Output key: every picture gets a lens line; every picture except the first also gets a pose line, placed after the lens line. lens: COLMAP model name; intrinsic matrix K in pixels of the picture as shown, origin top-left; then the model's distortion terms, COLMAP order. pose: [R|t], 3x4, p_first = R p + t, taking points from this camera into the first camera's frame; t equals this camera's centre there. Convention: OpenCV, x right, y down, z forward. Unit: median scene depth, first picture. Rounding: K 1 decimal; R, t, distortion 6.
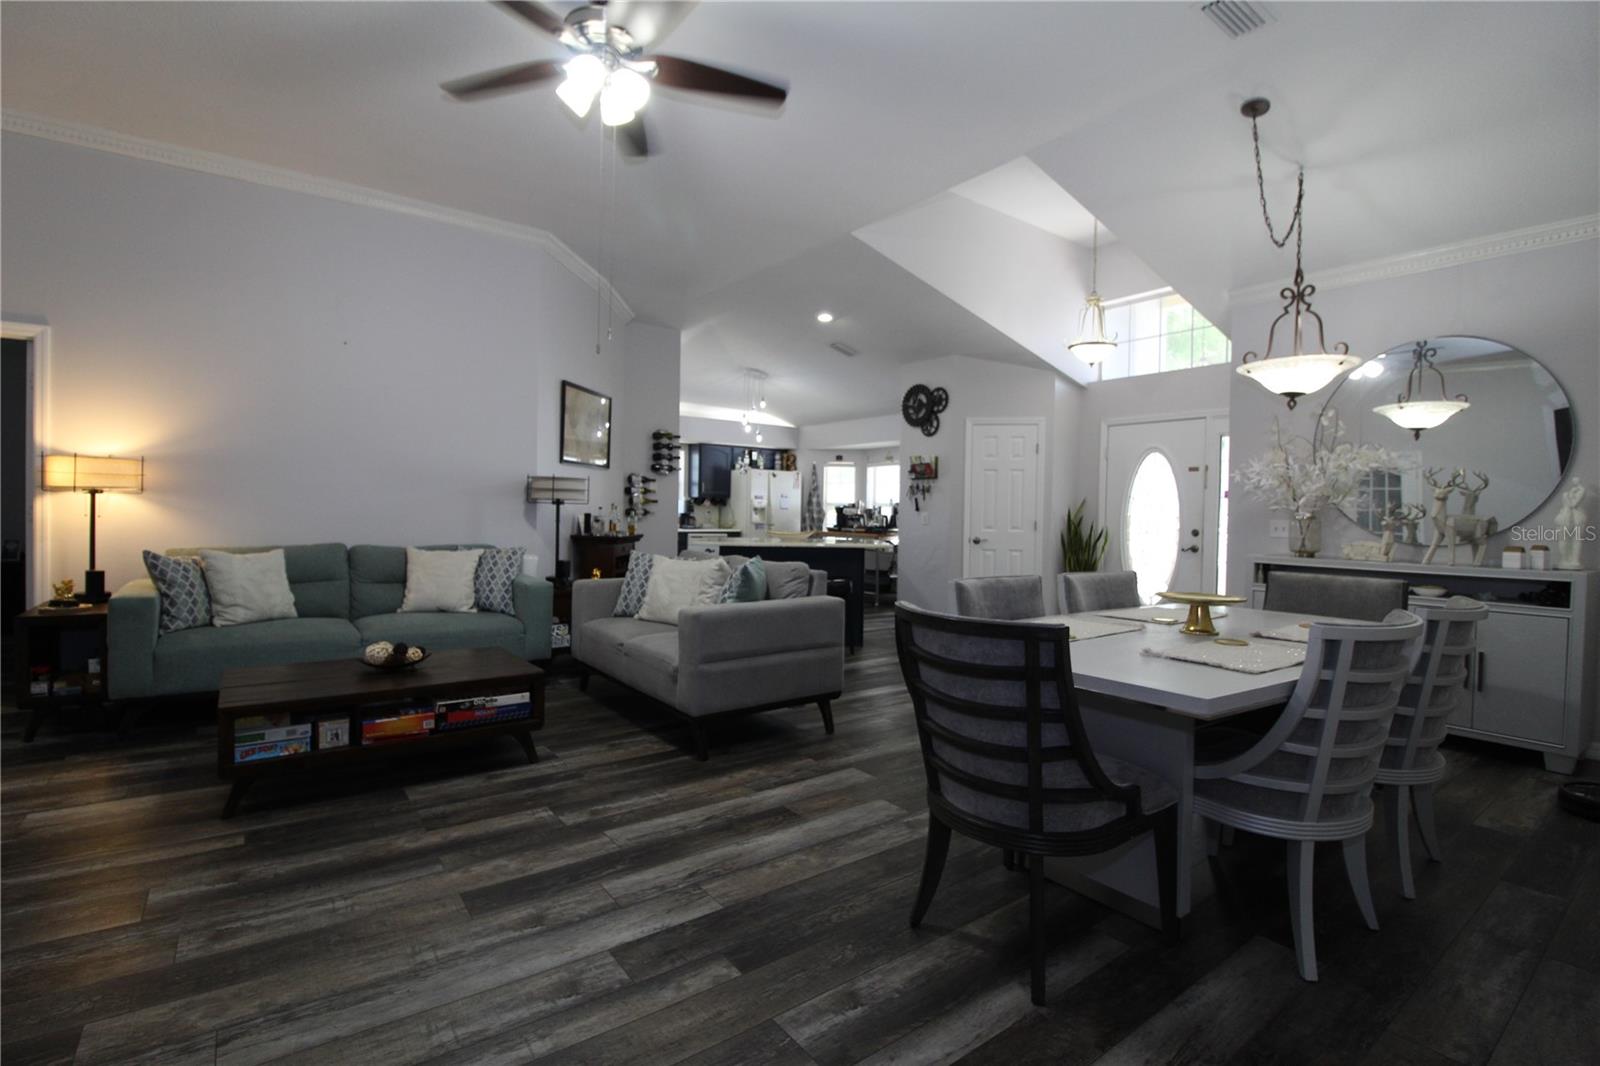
lens RADIAL K [[738.7, 0, 807.3], [0, 738.7, 529.5], [0, 0, 1]] dist [-0.006757, -0.009138]
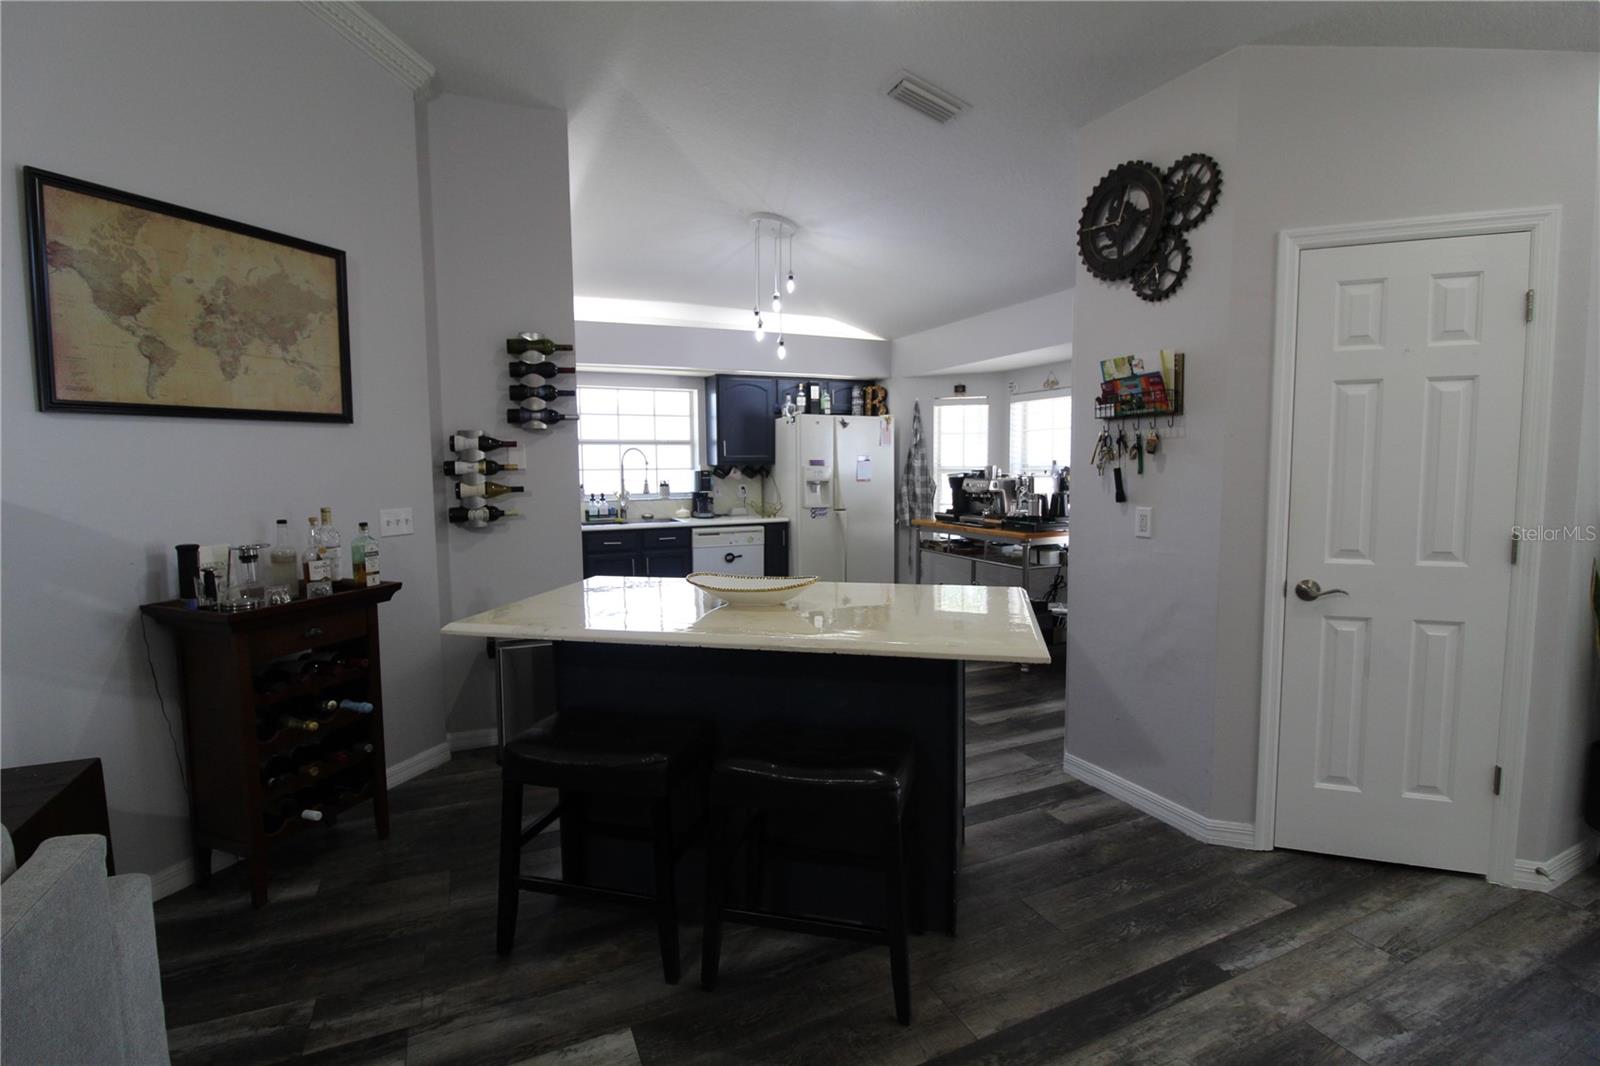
lens RADIAL K [[738.7, 0, 800.7], [0, 738.7, 522.3], [0, 0, 1]] dist [-0.006757, -0.009138]
pose [[0.974760, -0.008466, -0.223094, 0.055964], [0.020782, 0.998383, 0.052912, -0.029913], [0.222285, -0.056213, 0.973360, 0.459126]]
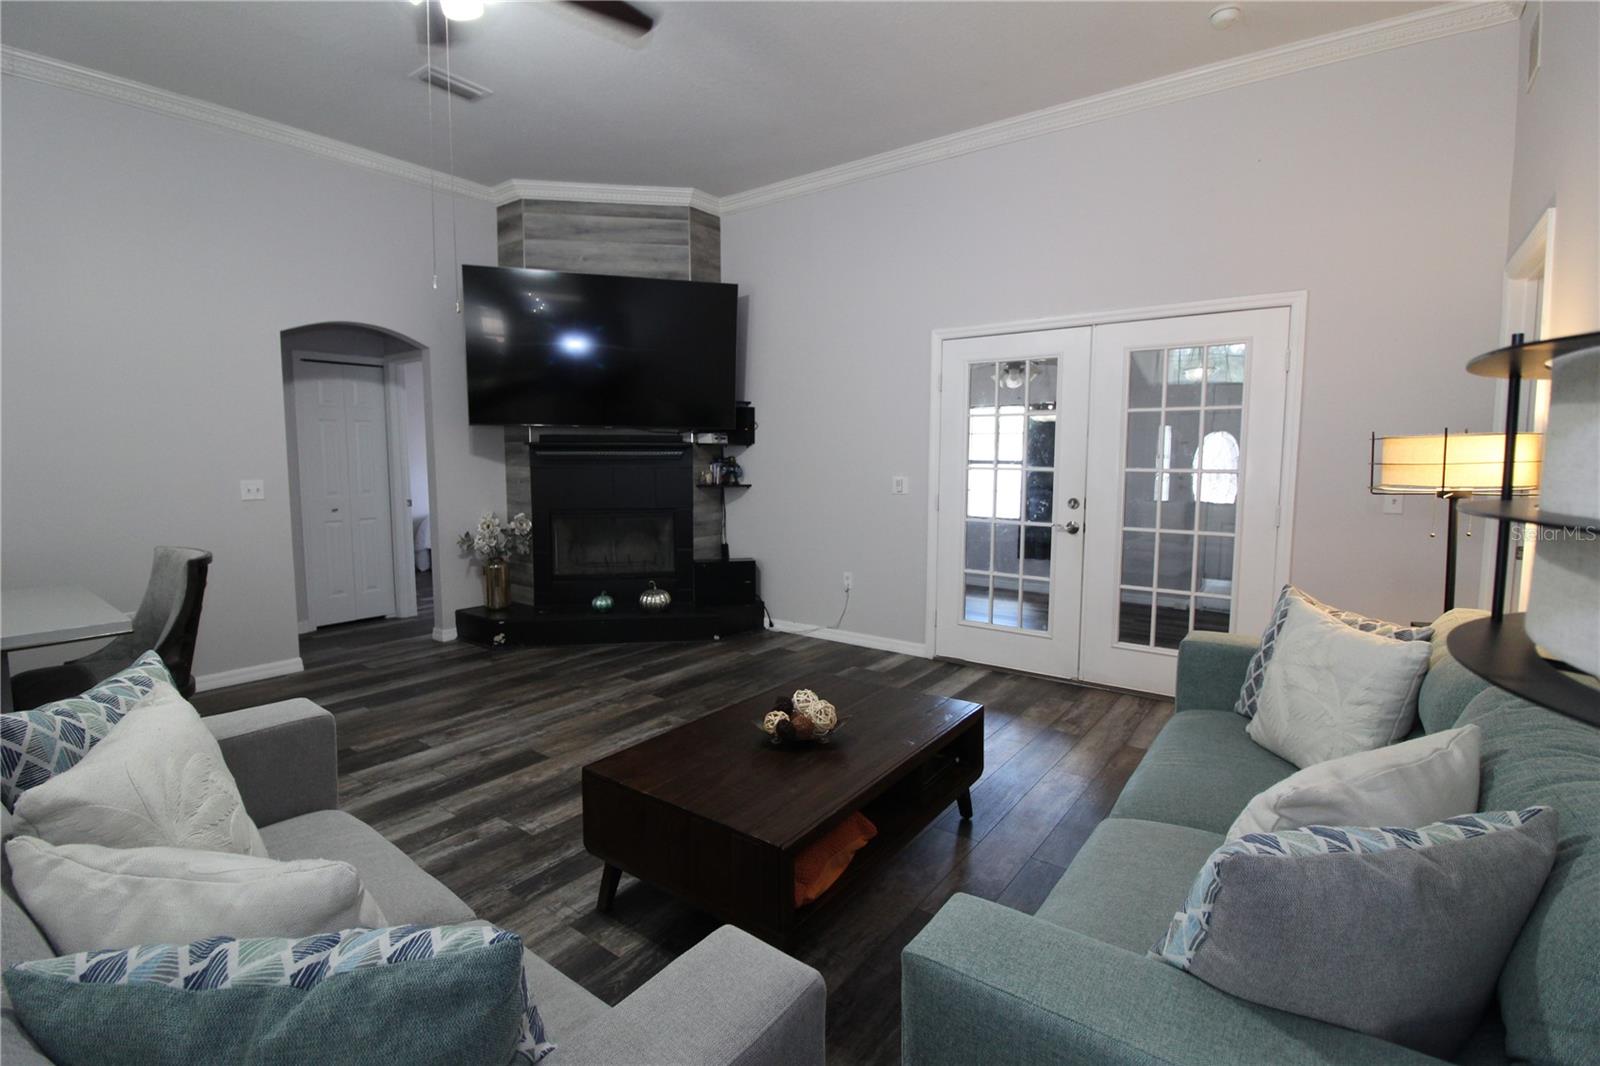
lens RADIAL K [[738.7, 0, 800.9], [0, 738.7, 526.2], [0, 0, 1]] dist [-0.006757, -0.009138]
pose [[-0.961521, 0.006423, -0.274658, -0.129047], [-0.026440, 0.992923, 0.115781, -0.032572], [0.273457, 0.118588, -0.954546, 0.577944]]
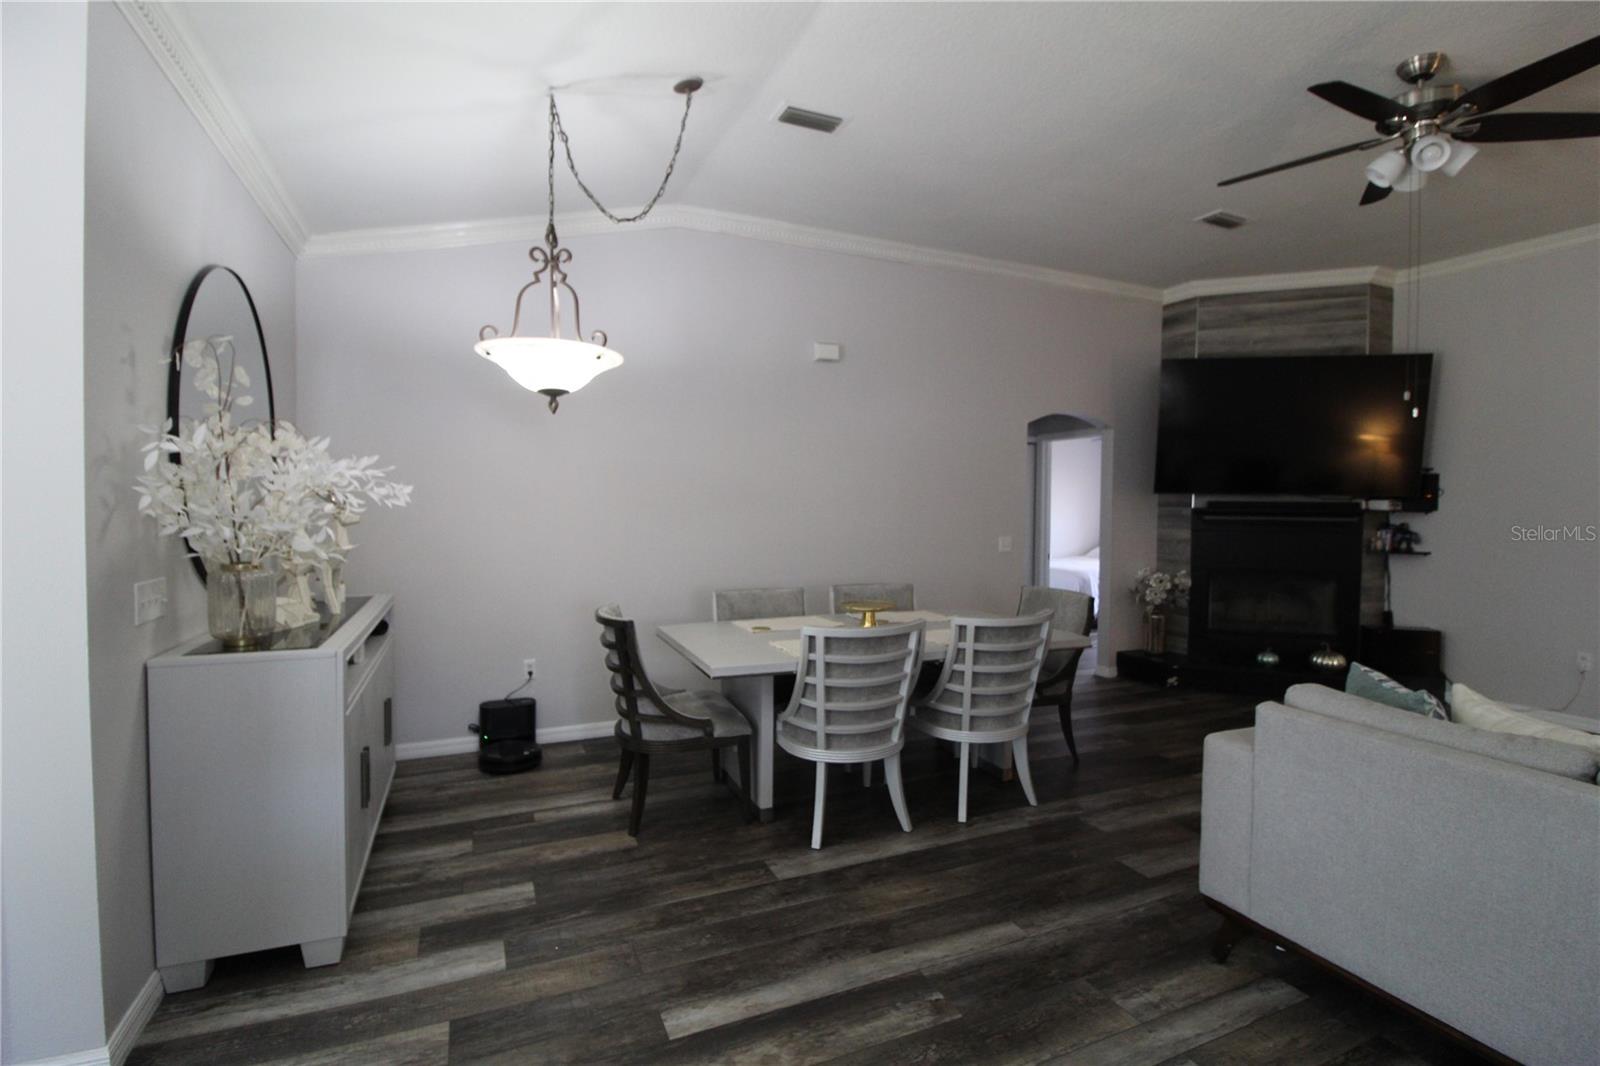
lens RADIAL K [[738.7, 0, 796.7], [0, 738.7, 528.6], [0, 0, 1]] dist [-0.006757, -0.009138]
pose [[-0.972855, -0.034729, 0.228795, 0.097534], [-0.021784, 0.998028, 0.058864, -0.037421], [-0.230389, 0.052282, -0.971693, 0.666251]]
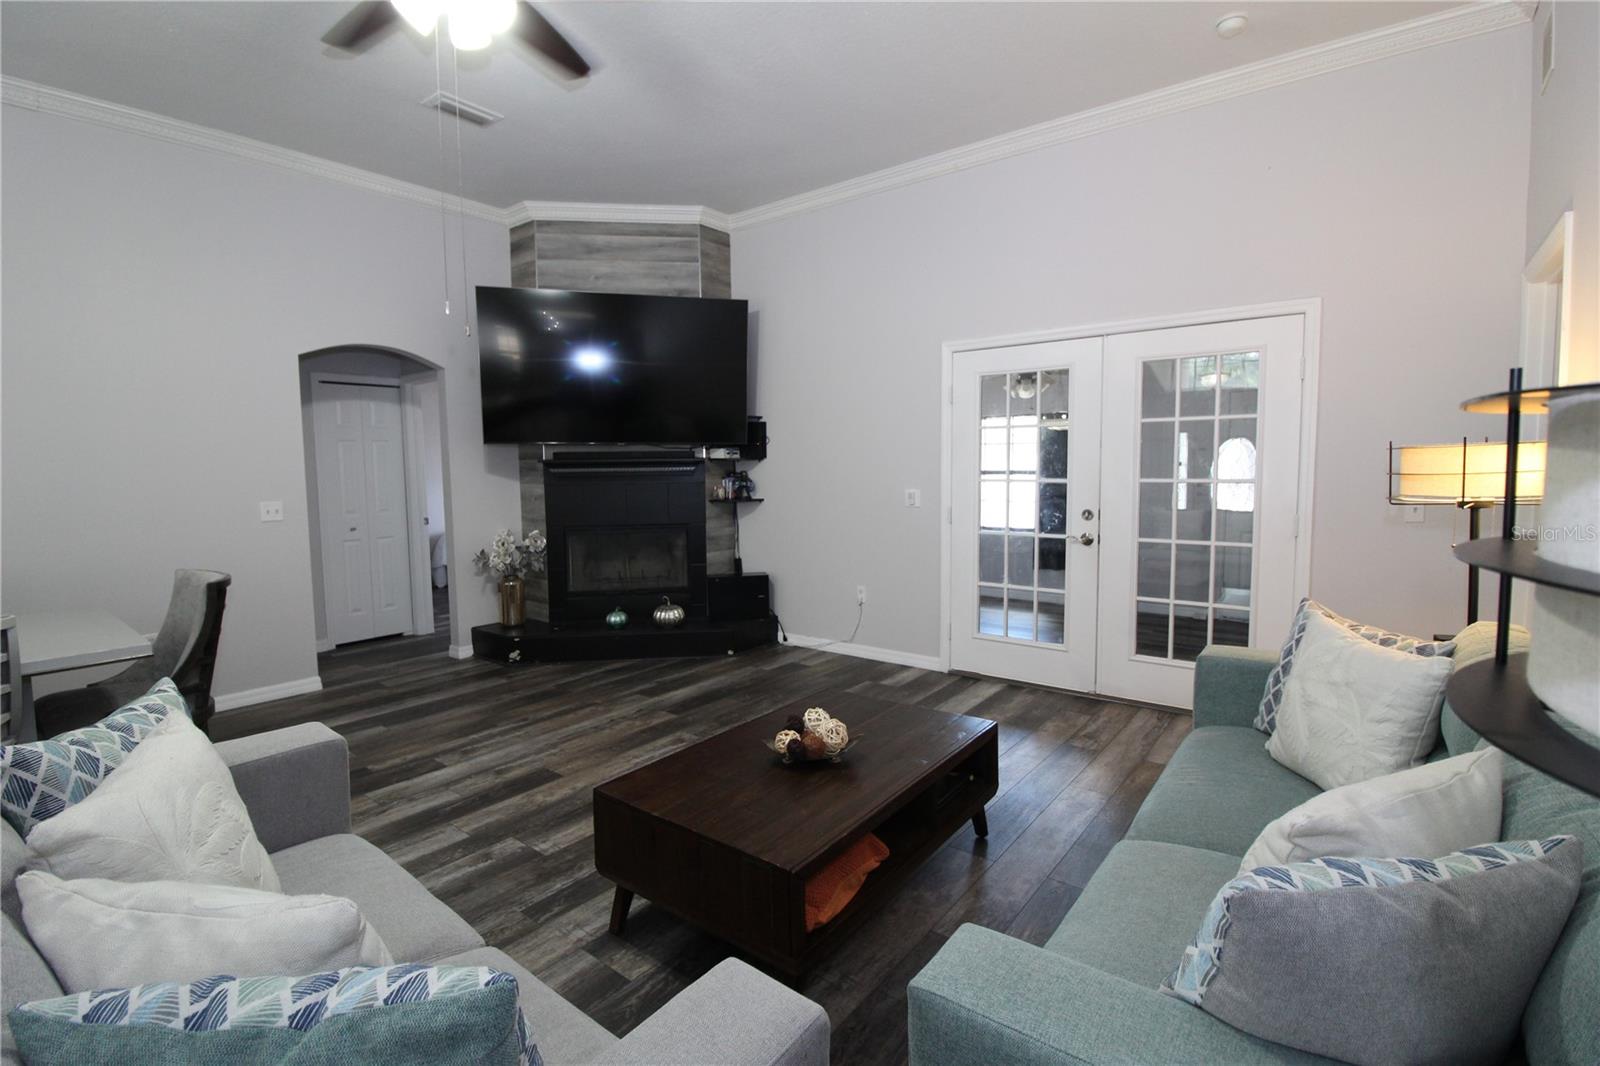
lens RADIAL K [[738.7, 0, 801.0], [0, 738.7, 526.6], [0, 0, 1]] dist [-0.006757, -0.009138]
pose [[-0.966998, 0.014031, -0.254399, -0.131439], [-0.012521, 0.994659, 0.102454, -0.035026], [0.254478, 0.102258, -0.961657, 0.577836]]
